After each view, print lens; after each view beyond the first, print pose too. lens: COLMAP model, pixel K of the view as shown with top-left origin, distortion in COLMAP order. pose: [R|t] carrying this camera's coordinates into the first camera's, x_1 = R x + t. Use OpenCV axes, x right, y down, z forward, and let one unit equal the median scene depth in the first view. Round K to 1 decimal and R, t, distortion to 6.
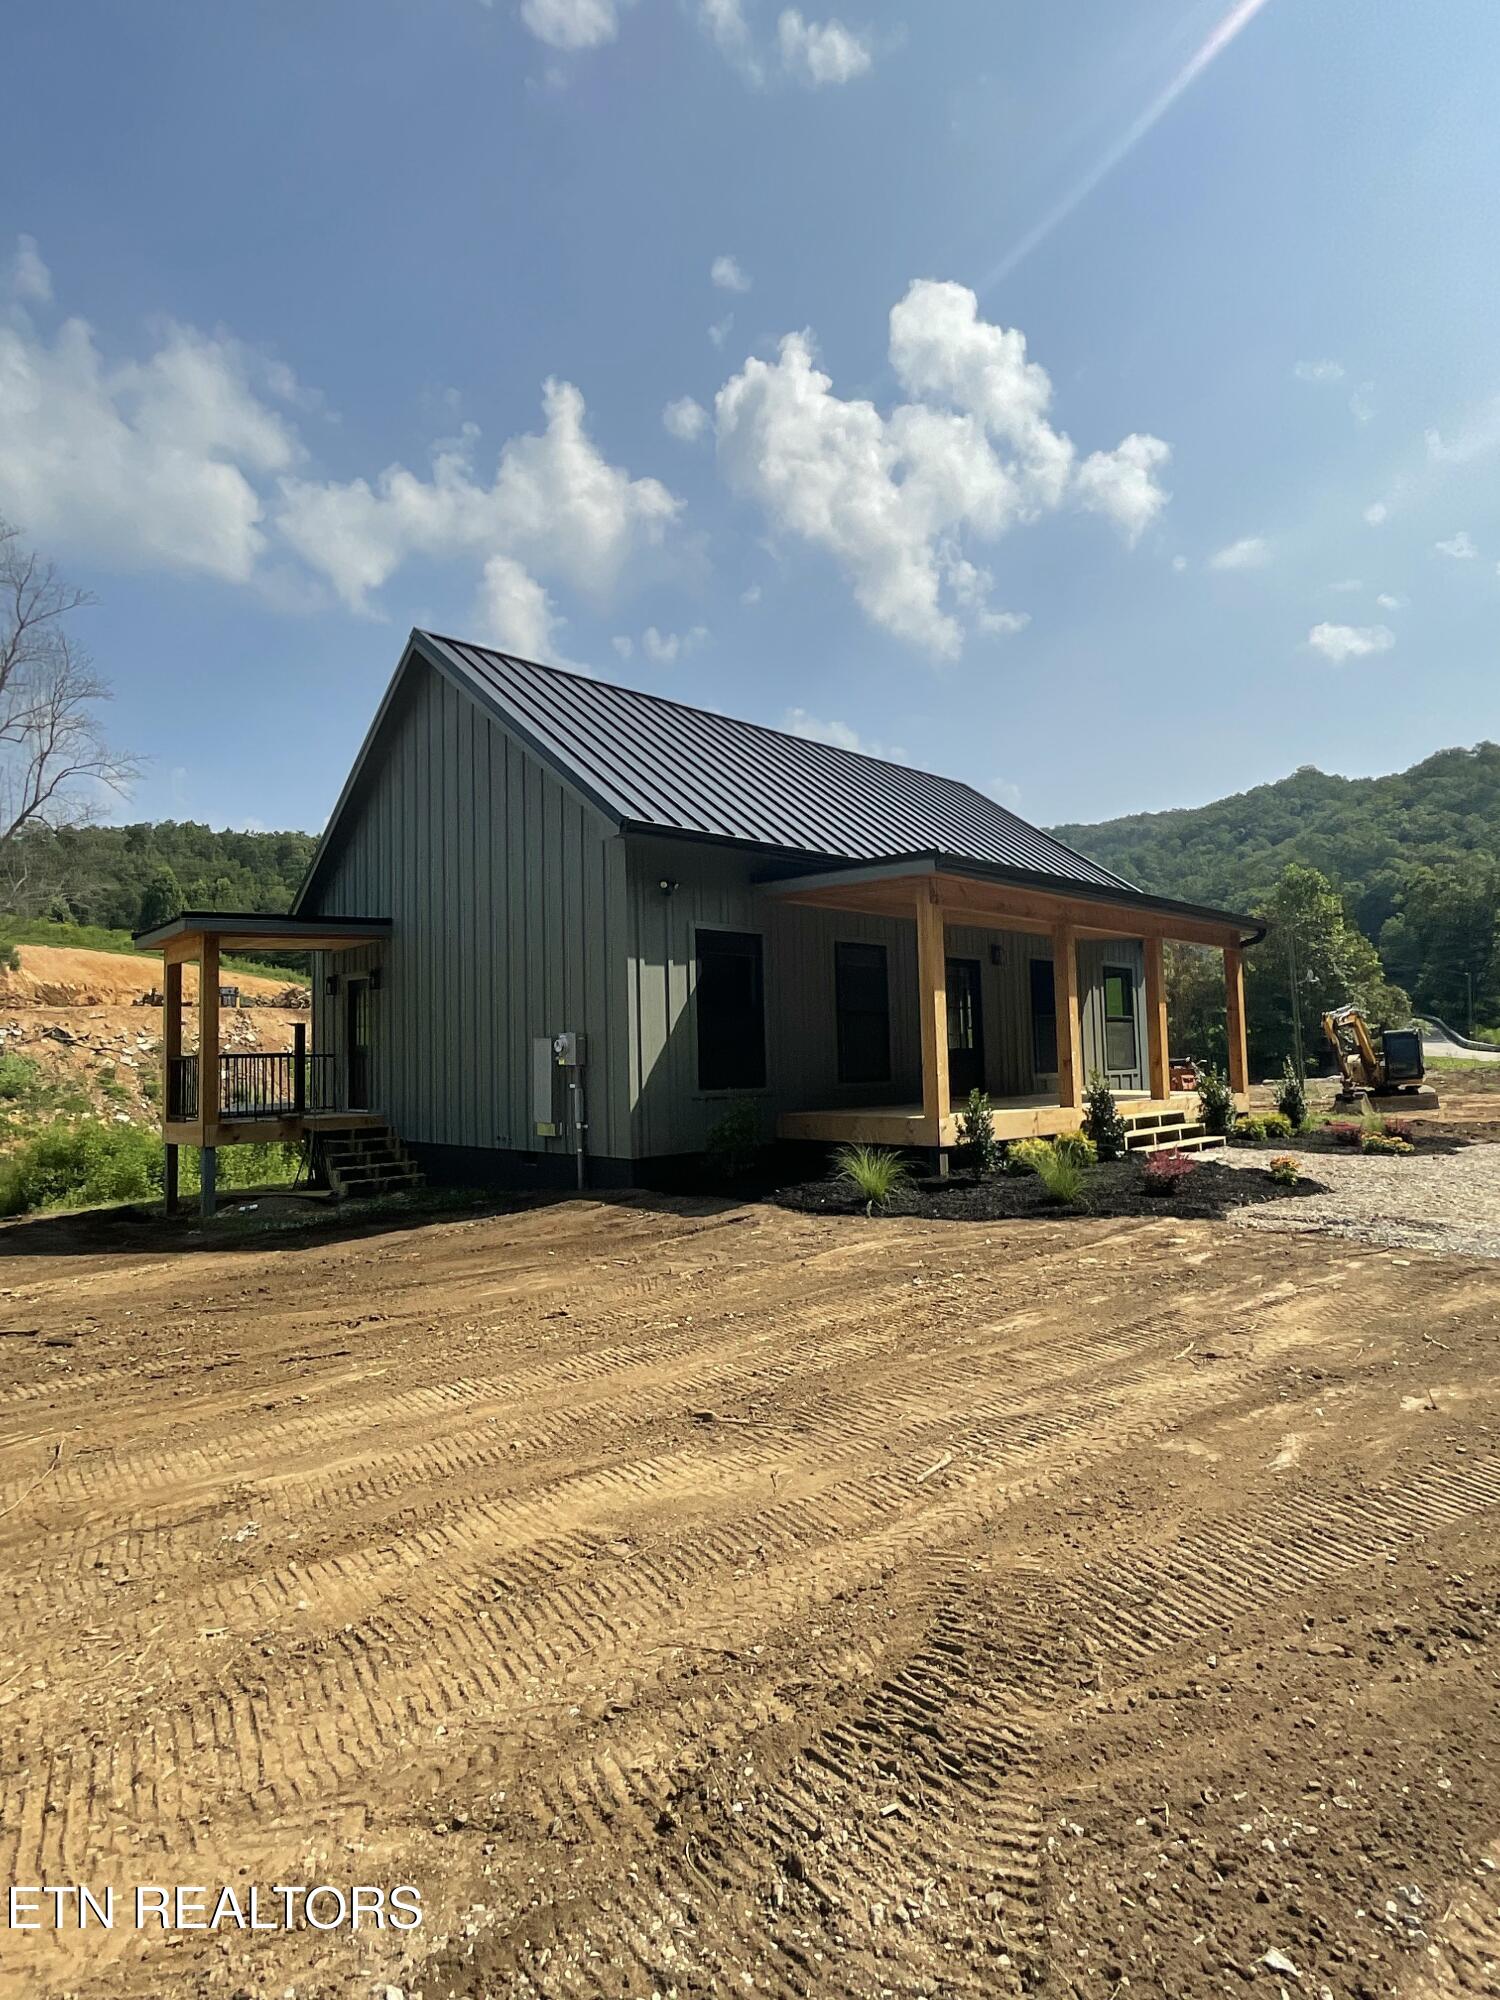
lens RADIAL K [[1055.0, 0, 750.0], [0, 1055.0, 1000.0], [0, 0, 1]] dist [-0.003073, -0.002451]
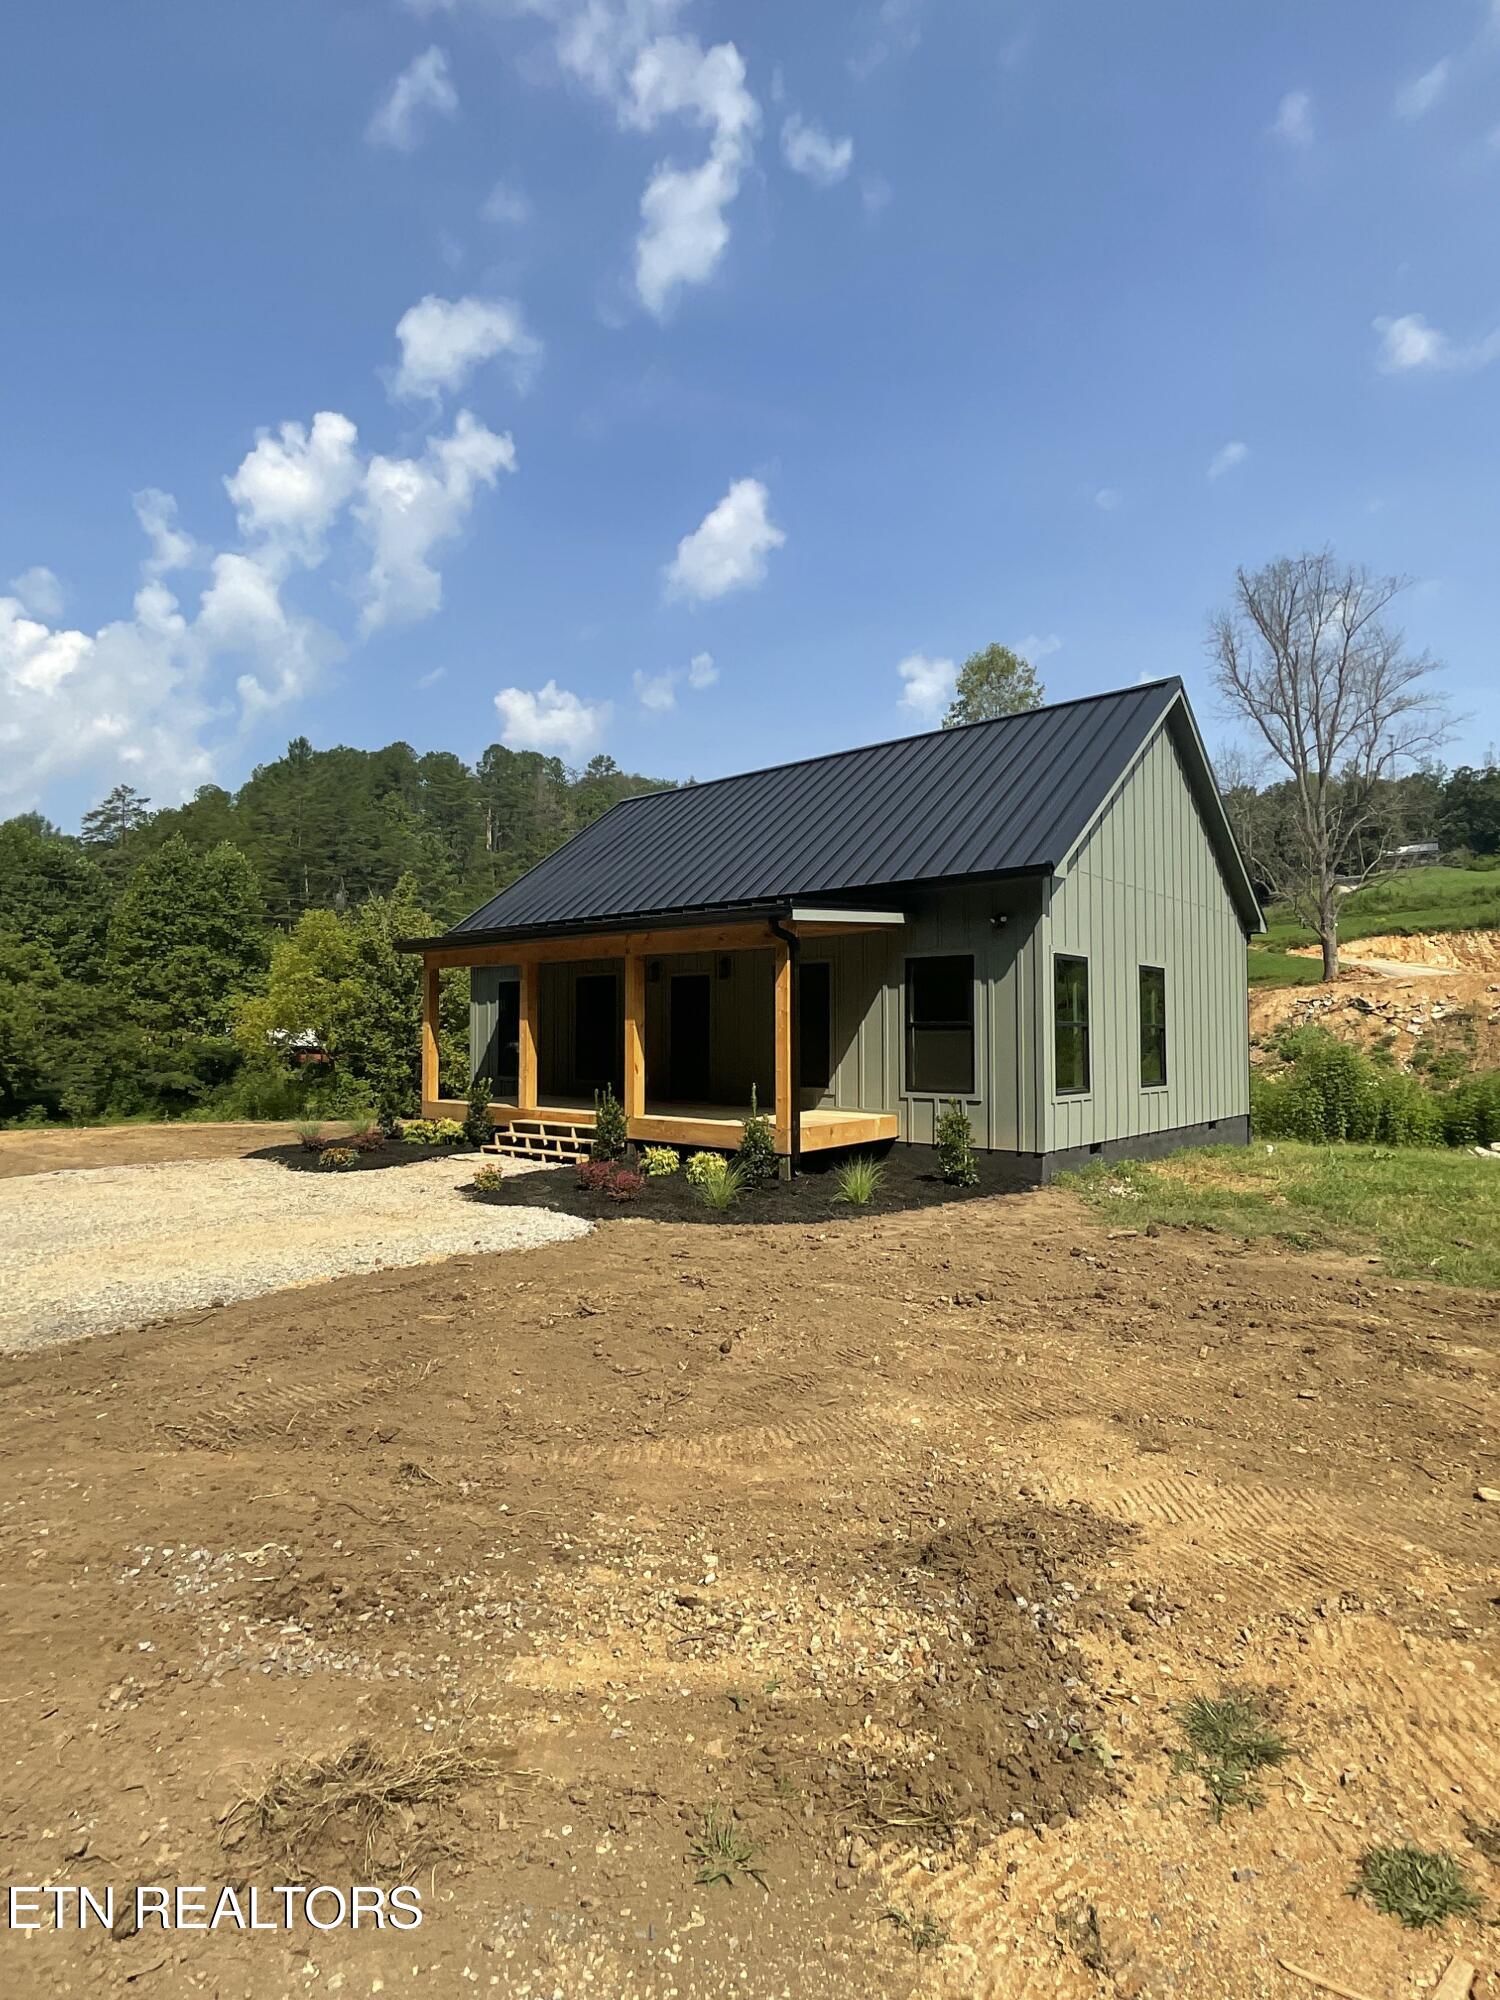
lens RADIAL K [[1055.0, 0, 750.0], [0, 1055.0, 1000.0], [0, 0, 1]] dist [-0.003073, -0.002451]
pose [[0.094739, -0.009119, -0.995460, 0.371150], [0.054703, 0.998495, -0.003941, -0.001745], [0.993998, -0.054082, 0.095095, 0.273548]]
